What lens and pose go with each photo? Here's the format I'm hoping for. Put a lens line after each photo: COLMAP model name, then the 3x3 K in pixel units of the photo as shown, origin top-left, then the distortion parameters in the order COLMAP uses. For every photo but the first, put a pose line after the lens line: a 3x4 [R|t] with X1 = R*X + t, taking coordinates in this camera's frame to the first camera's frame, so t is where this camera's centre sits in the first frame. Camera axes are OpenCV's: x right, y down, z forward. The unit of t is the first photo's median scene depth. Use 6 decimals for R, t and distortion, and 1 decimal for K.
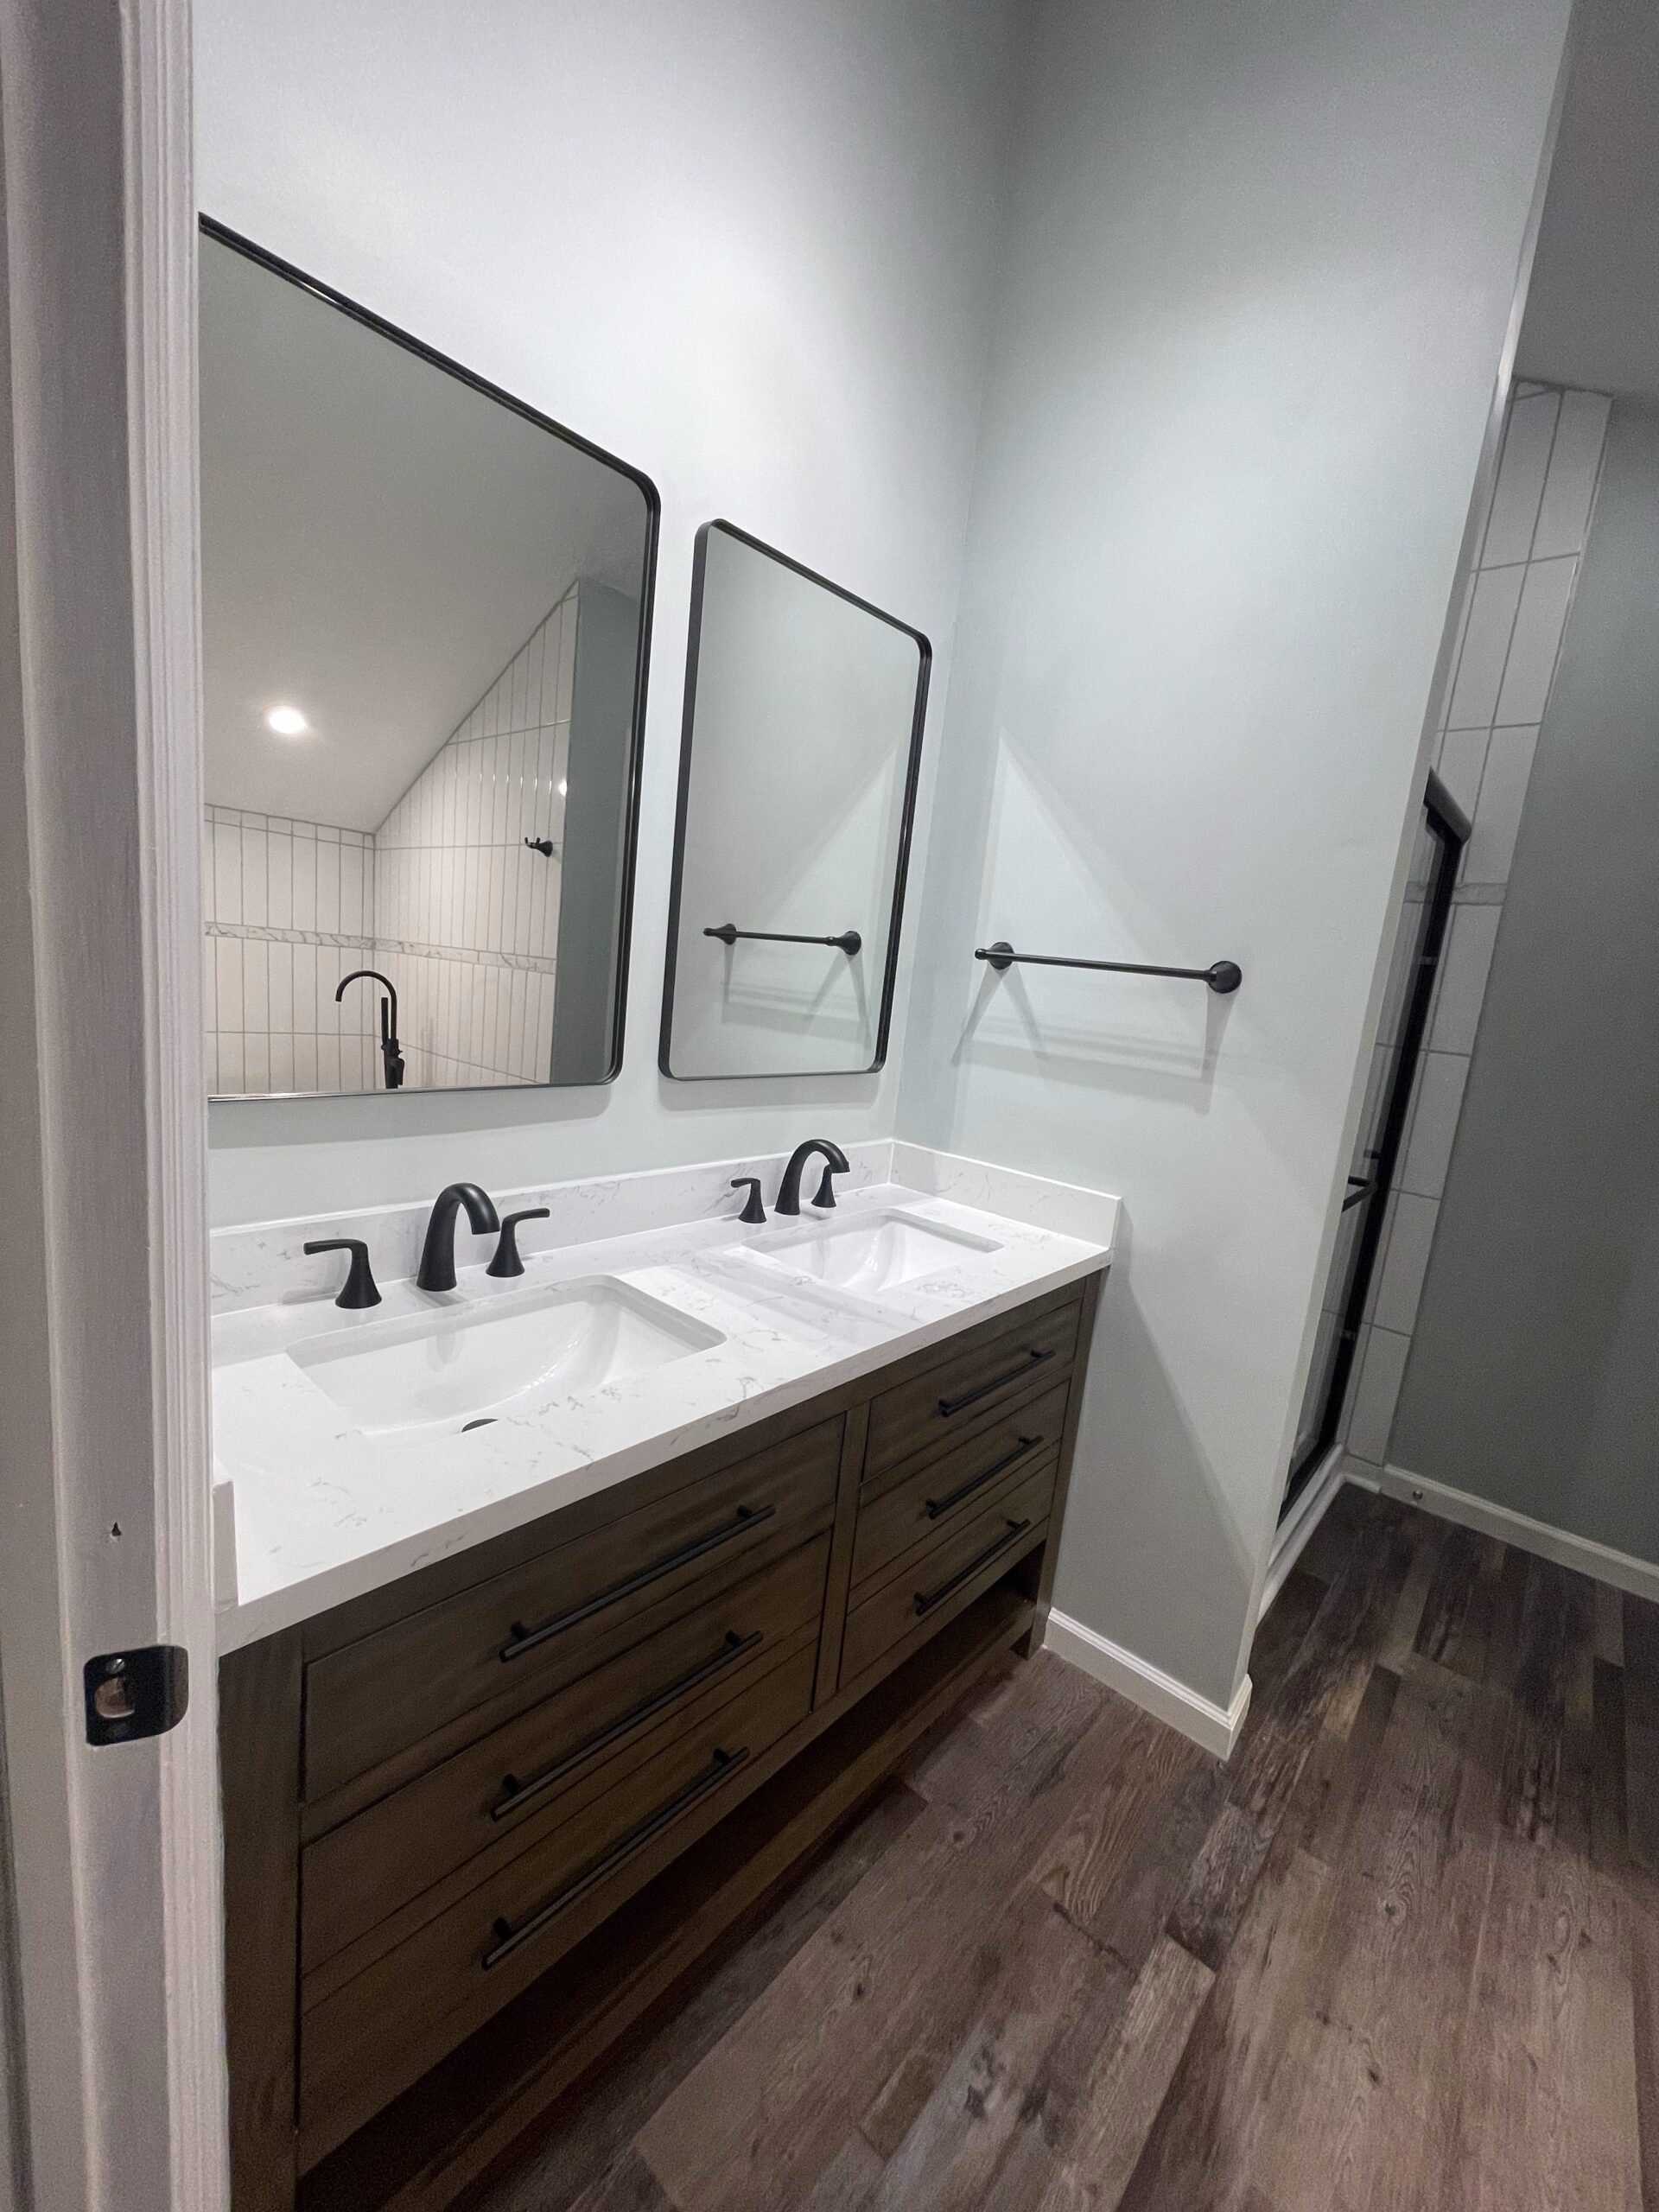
lens RADIAL K [[878.7, 0, 829.5], [0, 878.7, 1106.0], [0, 0, 1]] dist [0.000026, -0.002809]
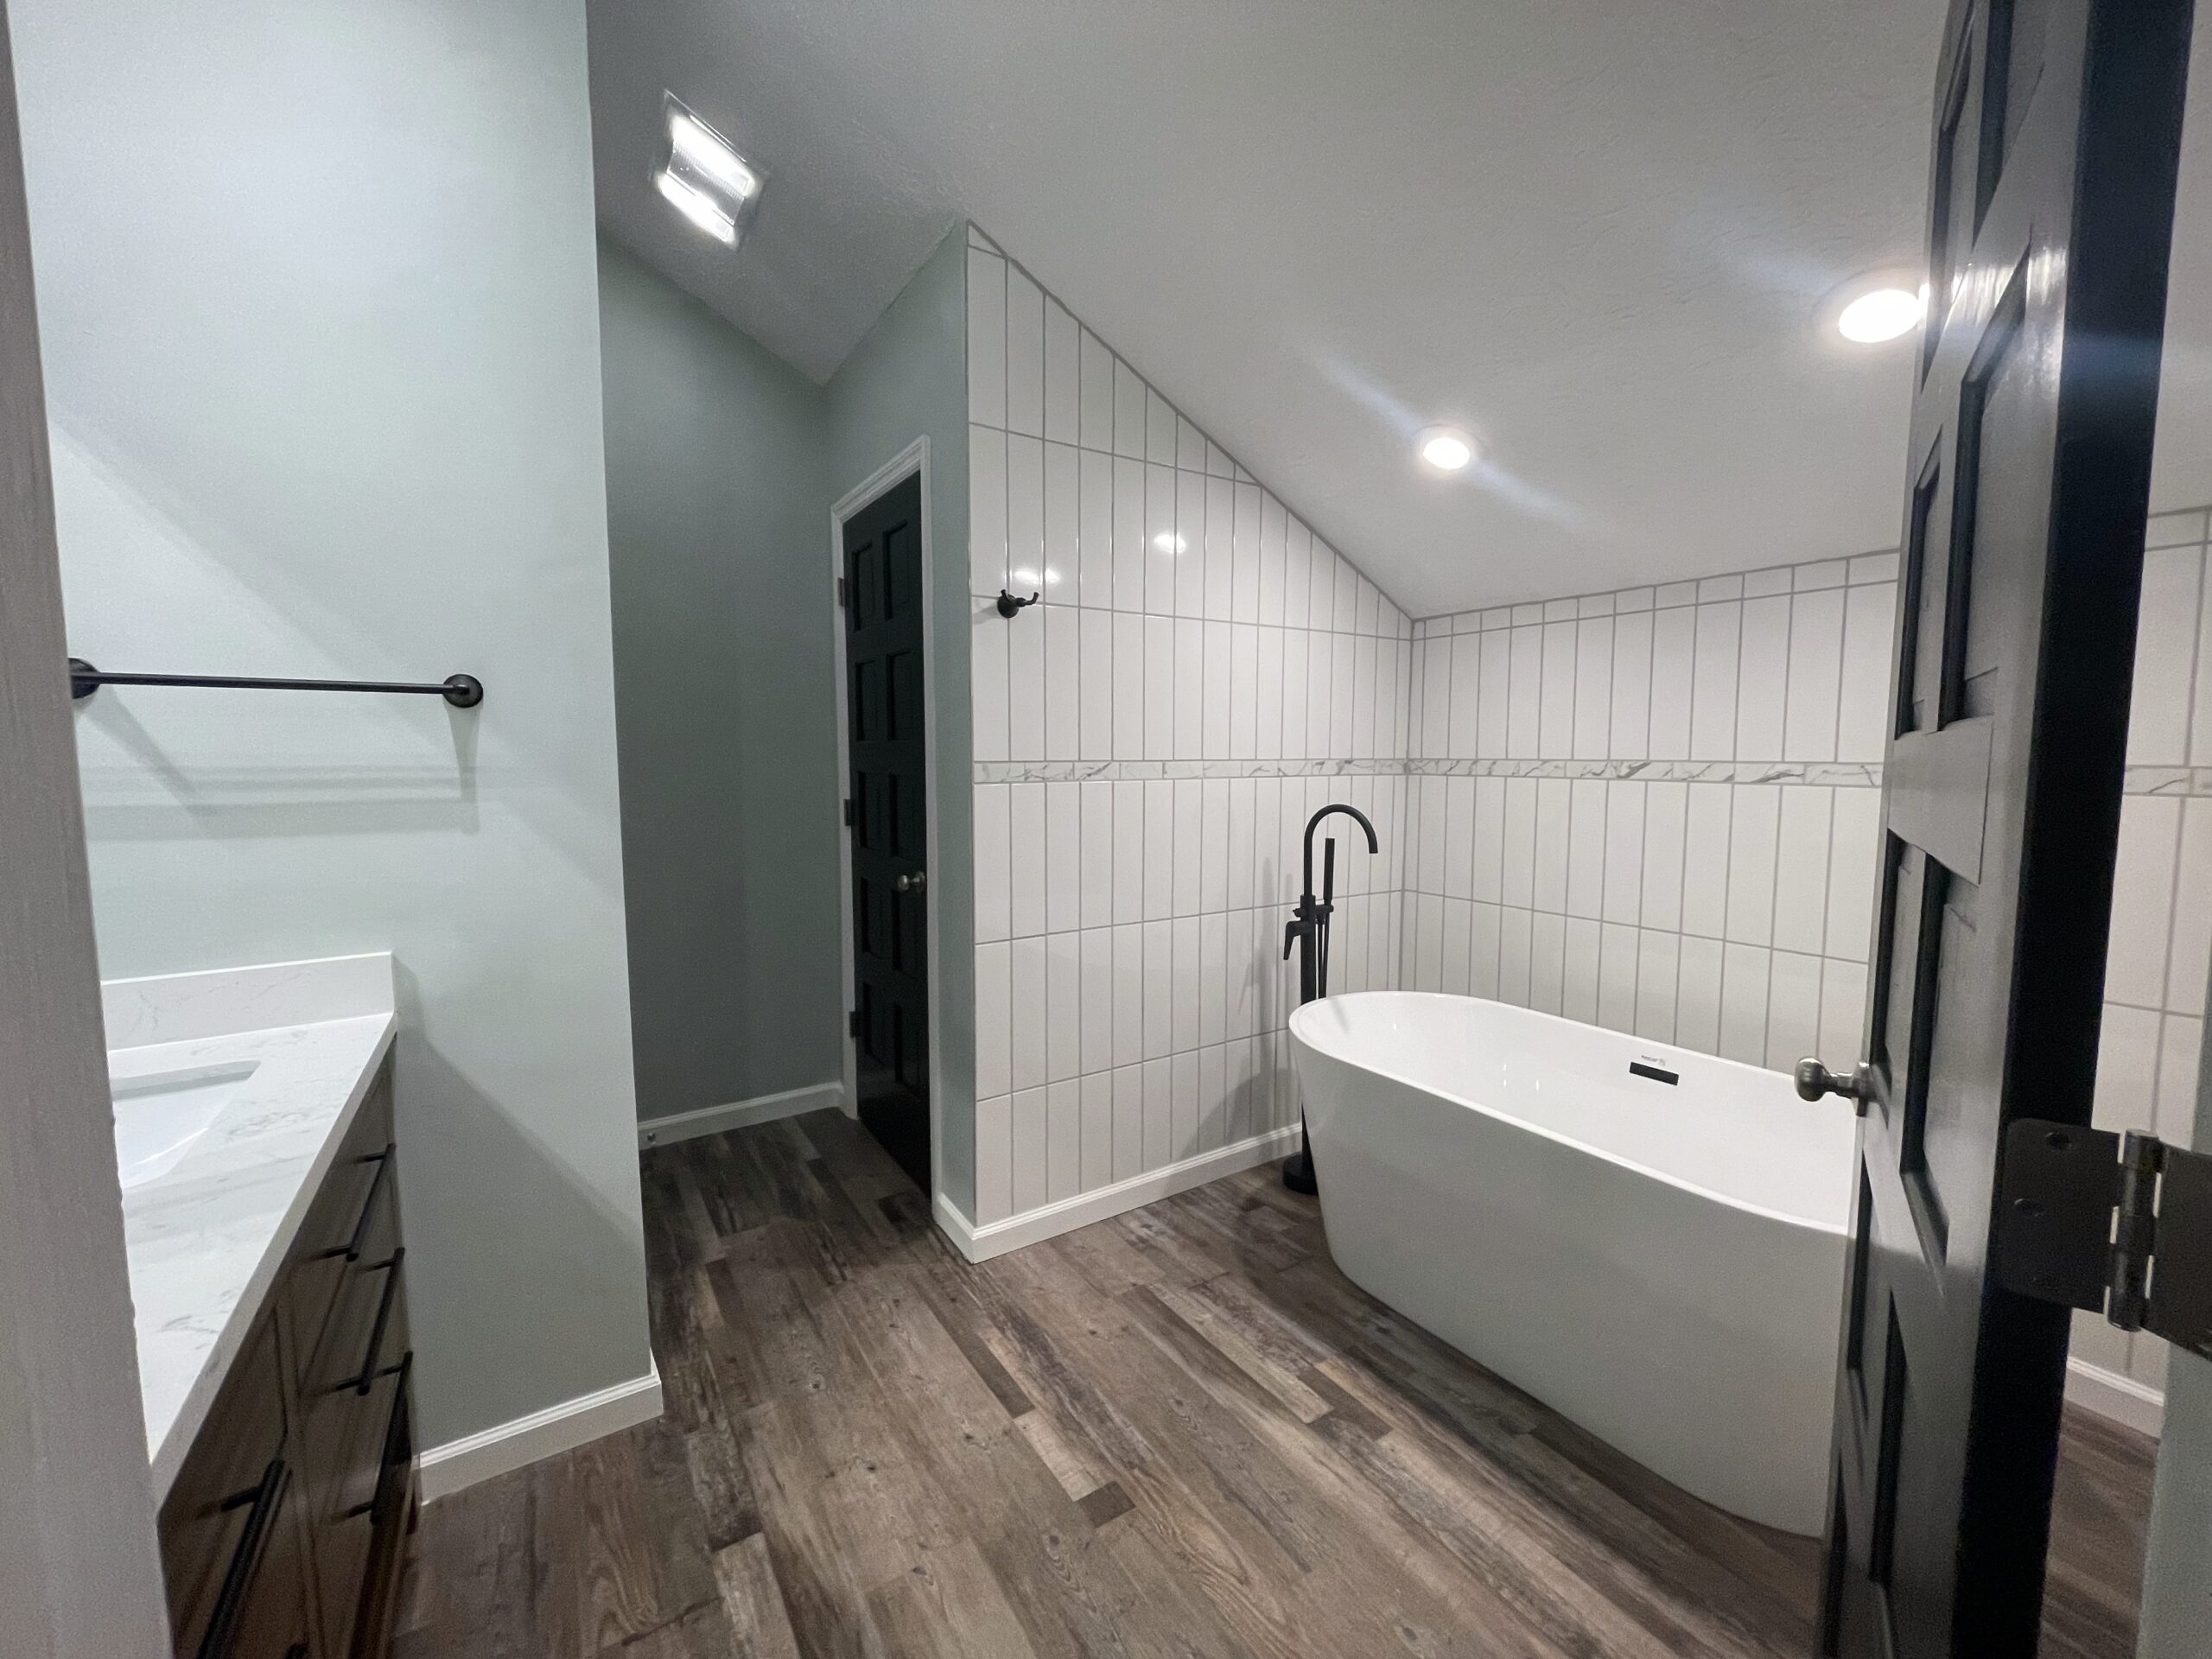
lens RADIAL K [[893.1, 0, 1104.6], [0, 893.1, 822.6], [0, 0, 1]] dist [-0.001143, 0.000152]
pose [[0.265220, -0.184656, 0.946341, -0.301218], [0.187137, 0.972684, 0.137350, -0.008630], [-0.945853, 0.140667, 0.292531, 0.062457]]
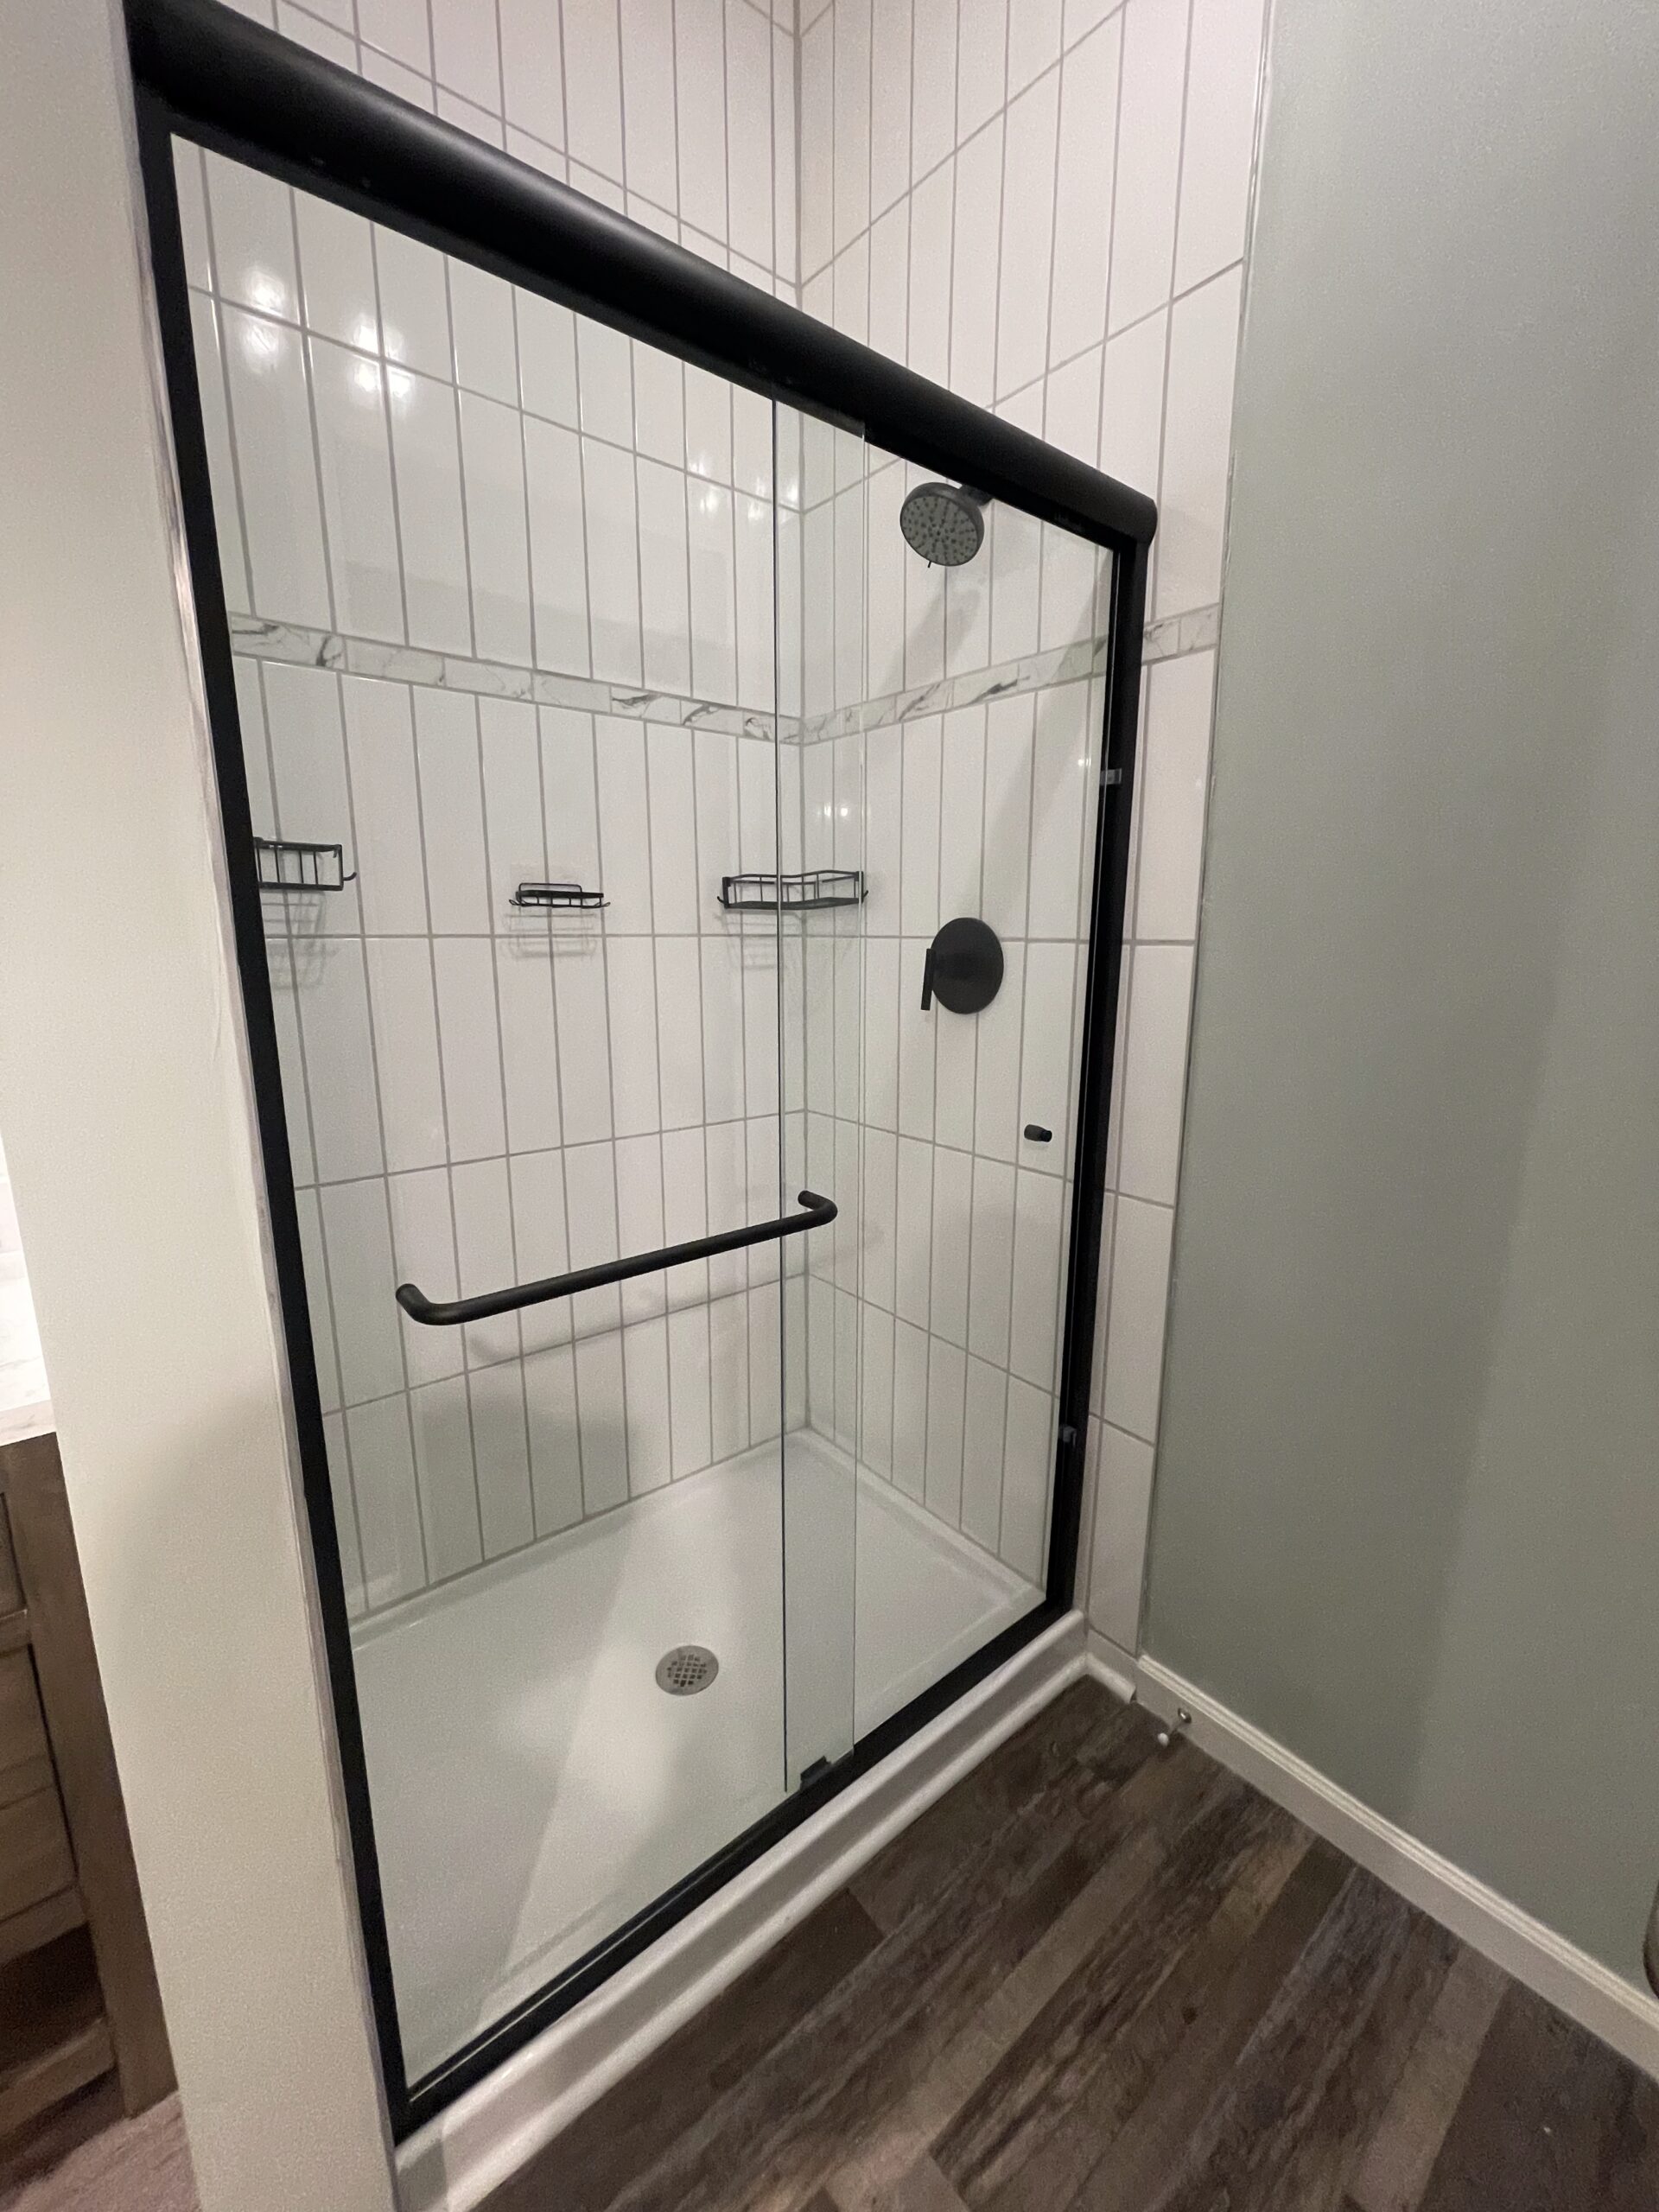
lens RADIAL K [[893.1, 0, 829.5], [0, 893.1, 1106.0], [0, 0, 1]] dist [-0.001143, 0.000152]
pose [[0.983401, -0.070587, -0.167153, 0.859959], [0.076623, 0.996611, 0.029936, 0.012614], [0.164473, -0.042247, 0.985476, 0.605670]]
